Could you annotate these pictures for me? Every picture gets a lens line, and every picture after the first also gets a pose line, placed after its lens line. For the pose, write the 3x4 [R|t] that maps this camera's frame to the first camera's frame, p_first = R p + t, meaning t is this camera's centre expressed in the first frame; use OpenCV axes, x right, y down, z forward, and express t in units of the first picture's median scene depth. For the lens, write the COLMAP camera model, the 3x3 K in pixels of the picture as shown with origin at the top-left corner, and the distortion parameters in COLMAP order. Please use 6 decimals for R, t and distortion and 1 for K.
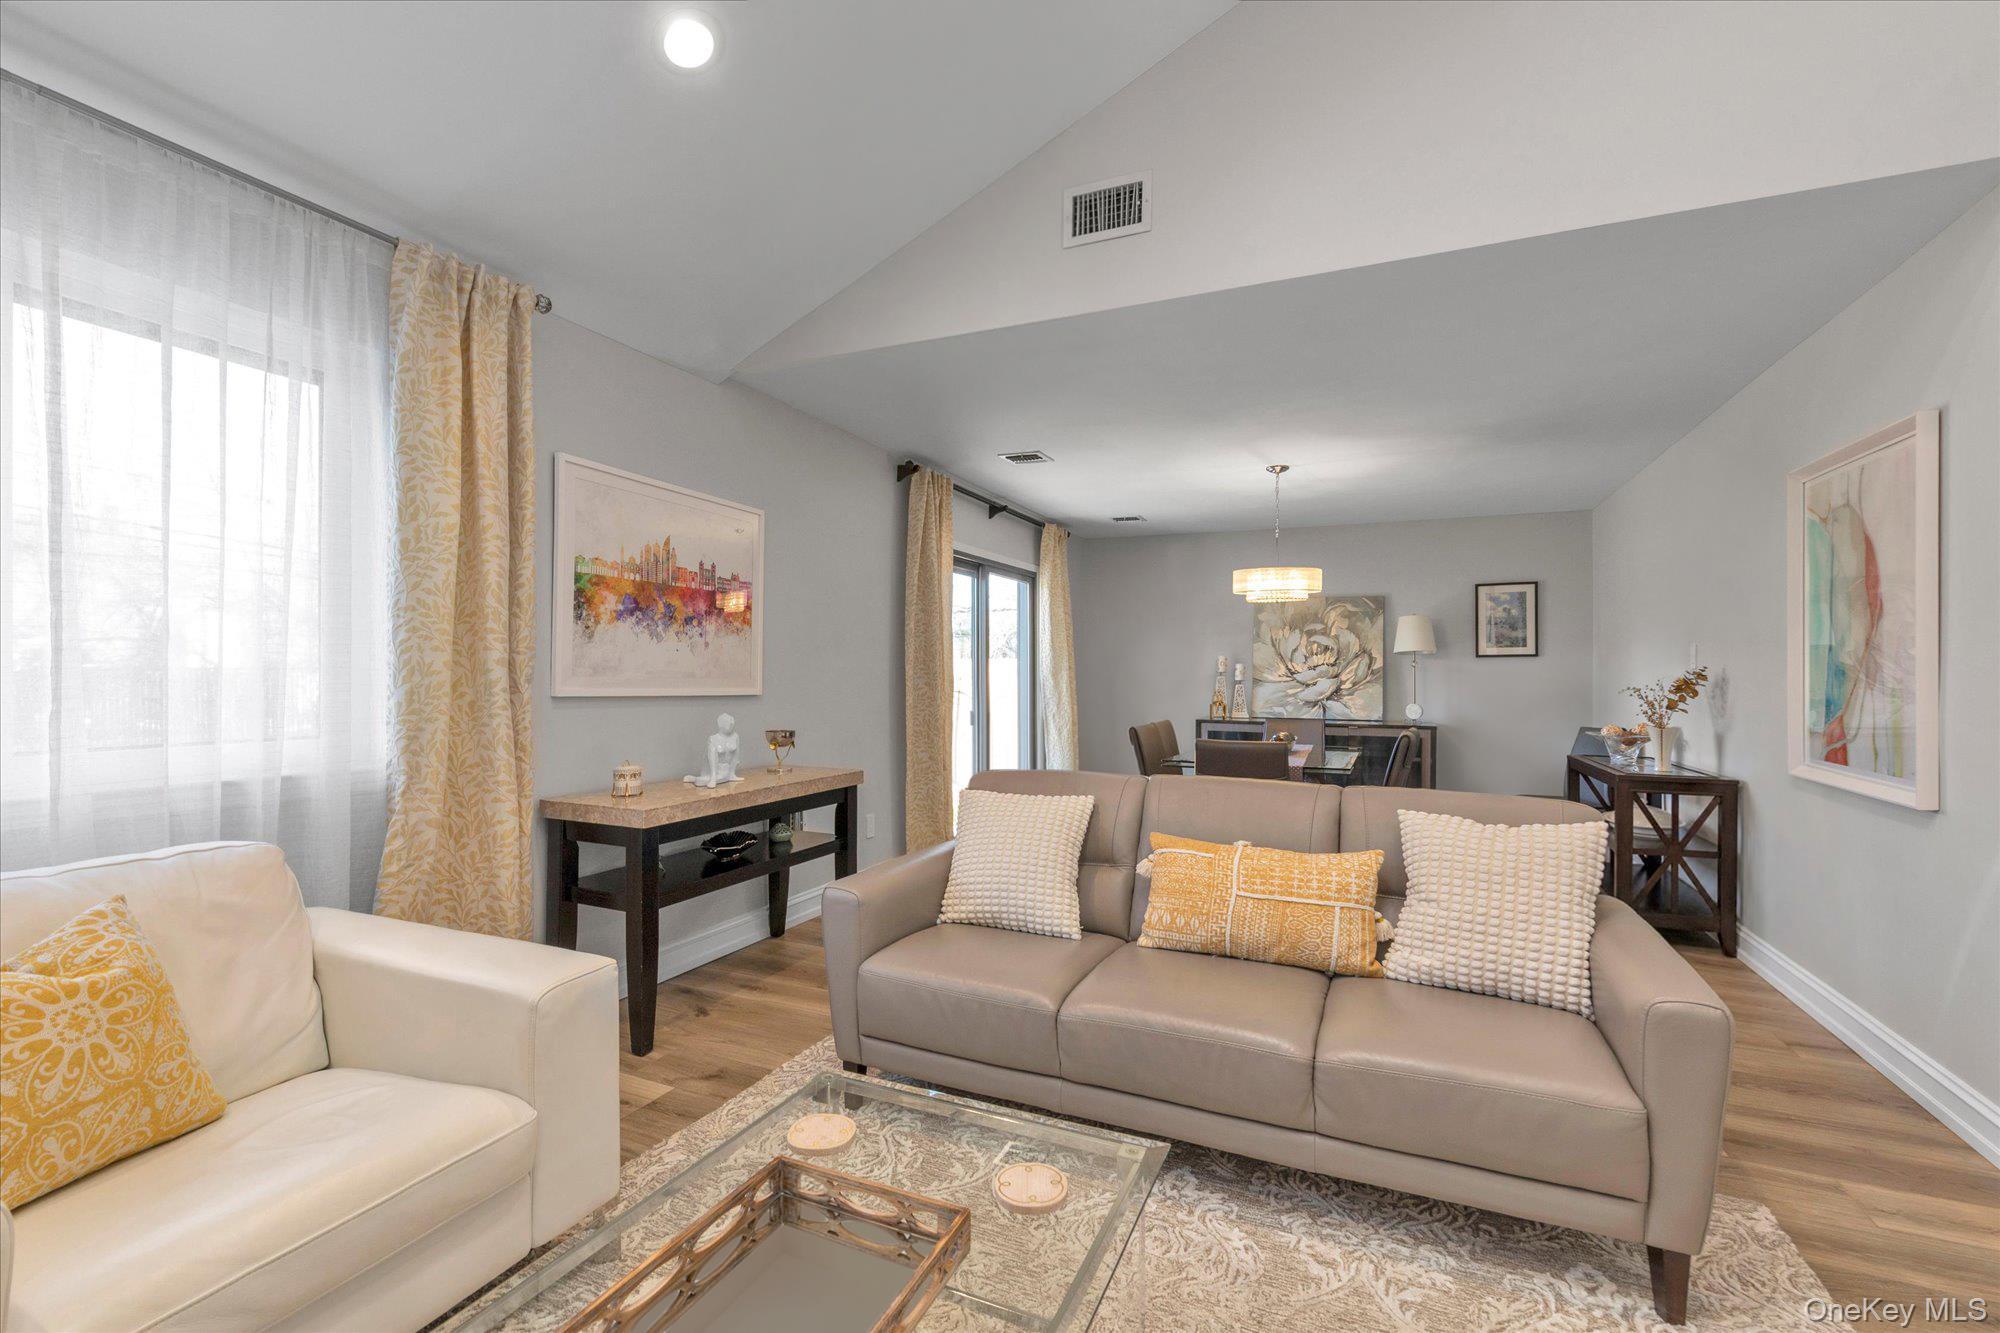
lens RADIAL K [[863.2, 0, 1001.9], [0, 863.2, 672.5], [0, 0, 1]] dist [-0.000444, 0.000148]
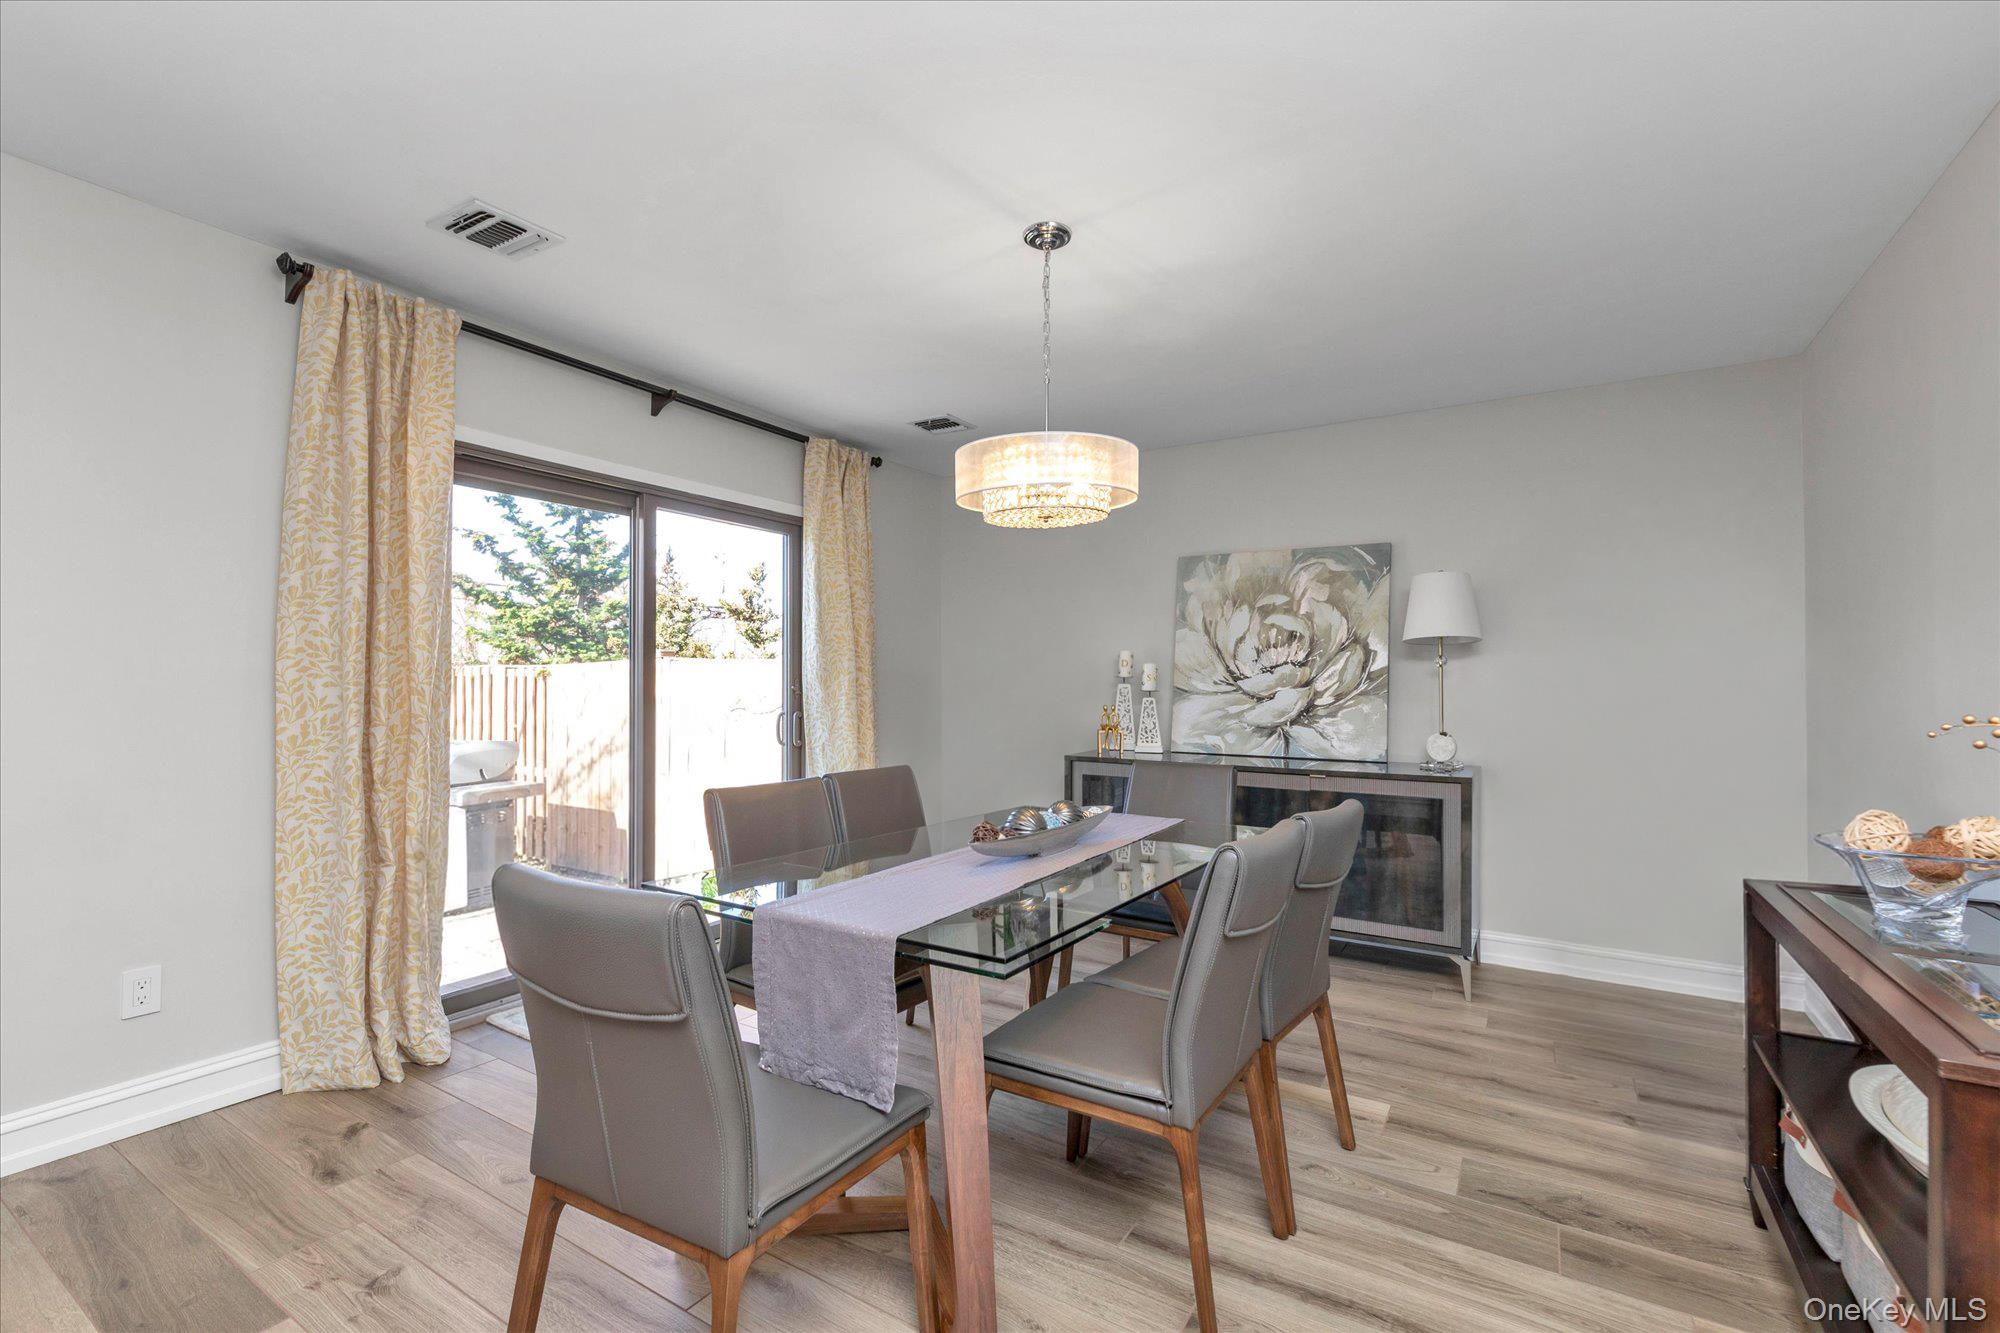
lens RADIAL K [[863.2, 0, 997.3], [0, 863.2, 667.4], [0, 0, 1]] dist [-0.000444, 0.000148]
pose [[0.989311, -0.000582, -0.145818, 0.266037], [-0.001903, 0.999855, -0.016901, 0.003676], [0.145807, 0.016998, 0.989167, 0.394855]]
